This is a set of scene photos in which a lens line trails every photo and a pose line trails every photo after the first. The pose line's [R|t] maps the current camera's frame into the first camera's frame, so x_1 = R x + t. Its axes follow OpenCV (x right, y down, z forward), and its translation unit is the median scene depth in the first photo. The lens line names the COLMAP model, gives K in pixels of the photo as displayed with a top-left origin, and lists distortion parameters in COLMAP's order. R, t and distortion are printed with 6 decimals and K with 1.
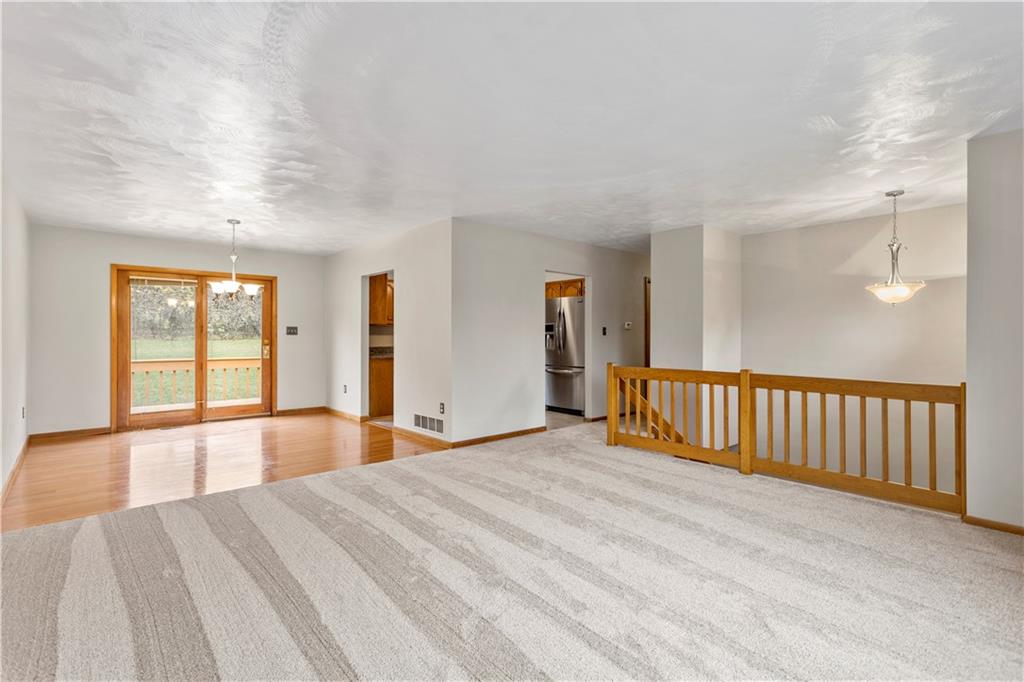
lens RADIAL K [[488.3, 0, 509.7], [0, 488.3, 330.6], [0, 0, 1]] dist [0.000112, 0.000005]
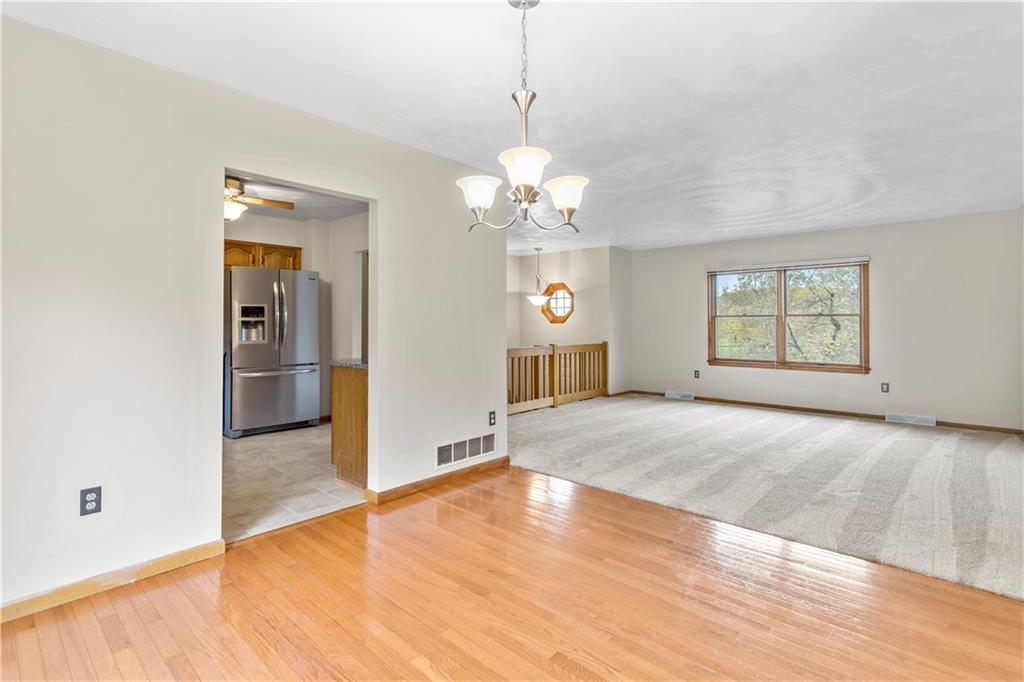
lens RADIAL K [[488.3, 0, 509.7], [0, 488.3, 330.6], [0, 0, 1]] dist [0.000112, 0.000005]
pose [[-0.103546, -0.011022, 0.994564, -0.880586], [-0.012182, 0.999878, 0.009813, 0.015667], [-0.994550, -0.011100, -0.103667, 1.040943]]
